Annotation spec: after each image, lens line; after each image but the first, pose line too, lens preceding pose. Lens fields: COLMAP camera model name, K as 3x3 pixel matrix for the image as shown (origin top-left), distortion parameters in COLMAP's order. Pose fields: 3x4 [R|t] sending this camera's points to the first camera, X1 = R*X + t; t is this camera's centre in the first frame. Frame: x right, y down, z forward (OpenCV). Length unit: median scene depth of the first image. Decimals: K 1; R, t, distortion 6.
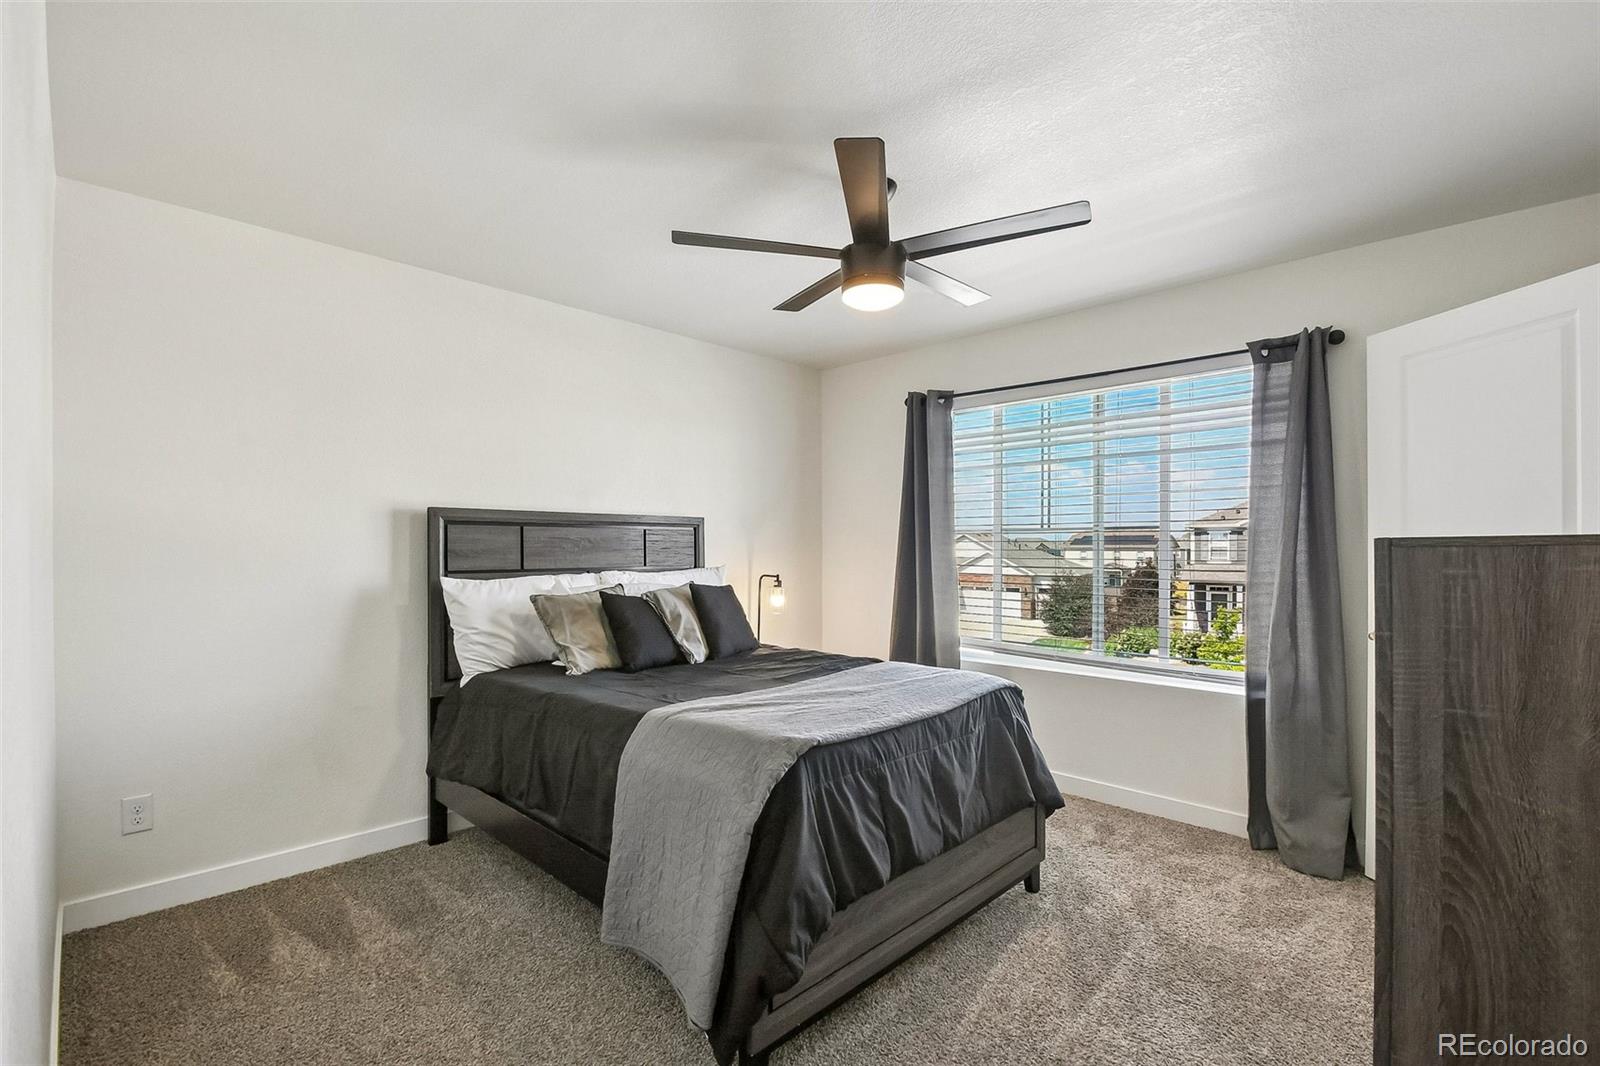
lens RADIAL K [[706.1, 0, 793.5], [0, 706.1, 564.4], [0, 0, 1]] dist [0.018679, -0.000507]
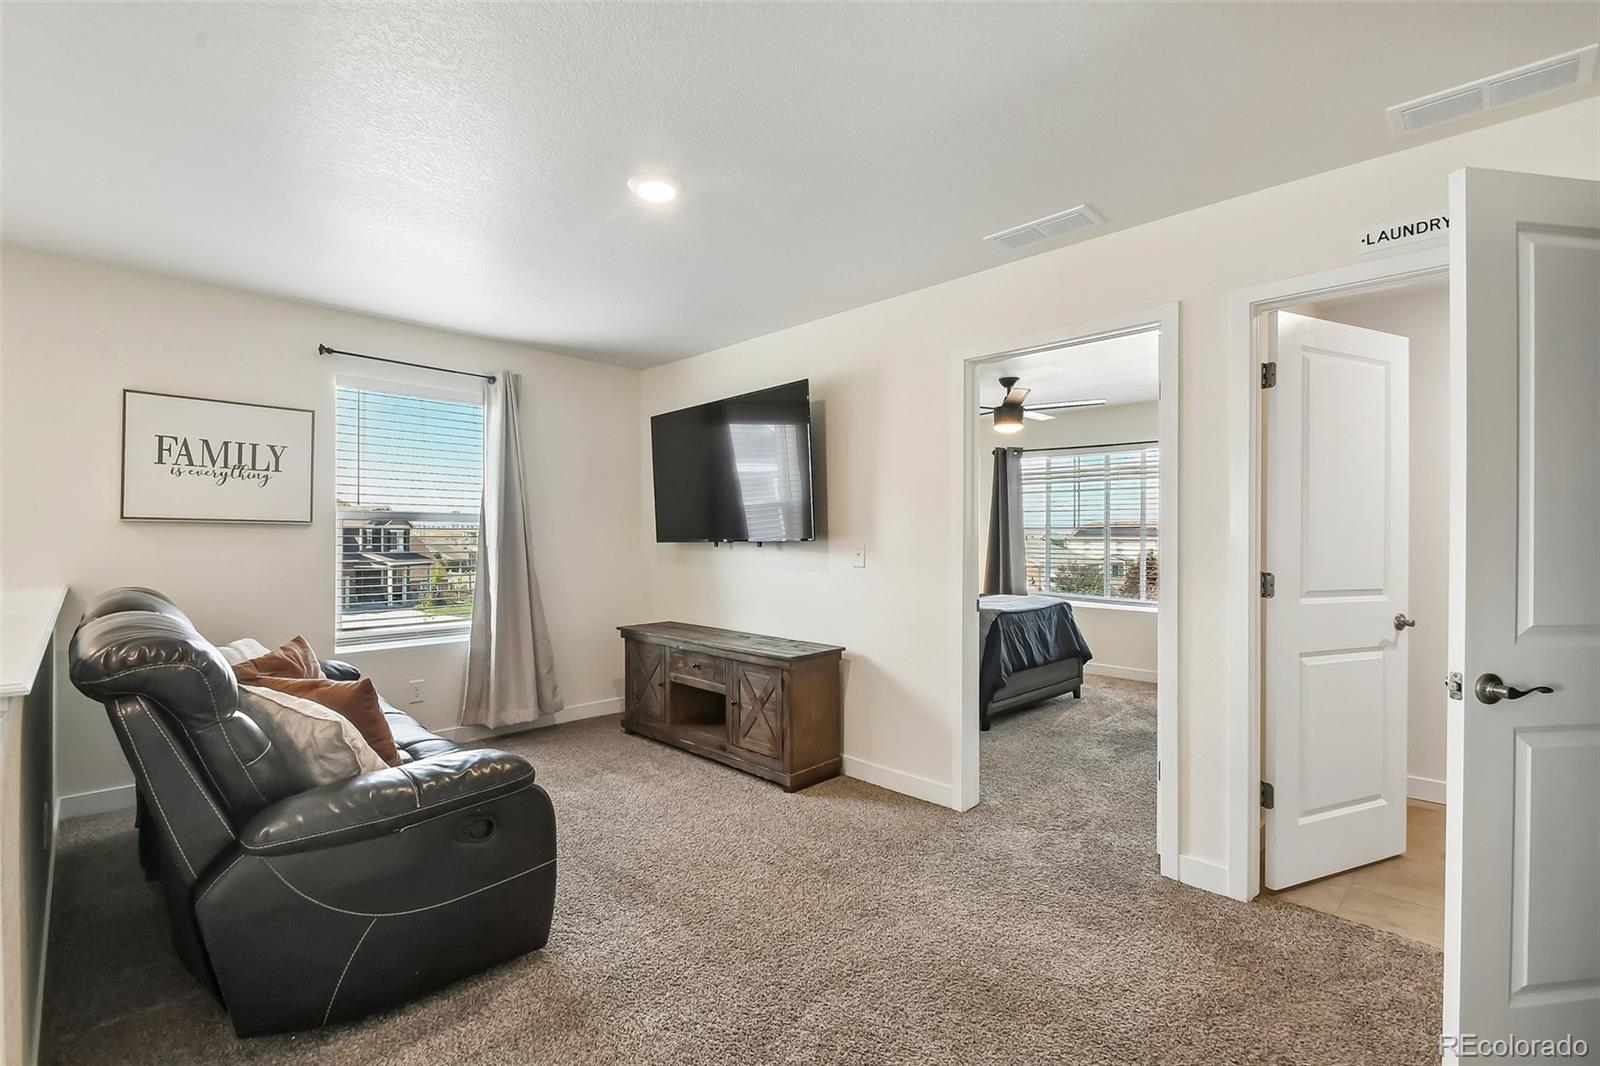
lens RADIAL K [[722.9, 0, 781.7], [0, 722.9, 537.3], [0, 0, 1]] dist [0.039053, -0.015725]
pose [[0.999933, 0.008960, -0.007329, -0.353114], [-0.009125, 0.999699, -0.022773, 0.021480], [0.007123, 0.022838, 0.999714, -0.788673]]
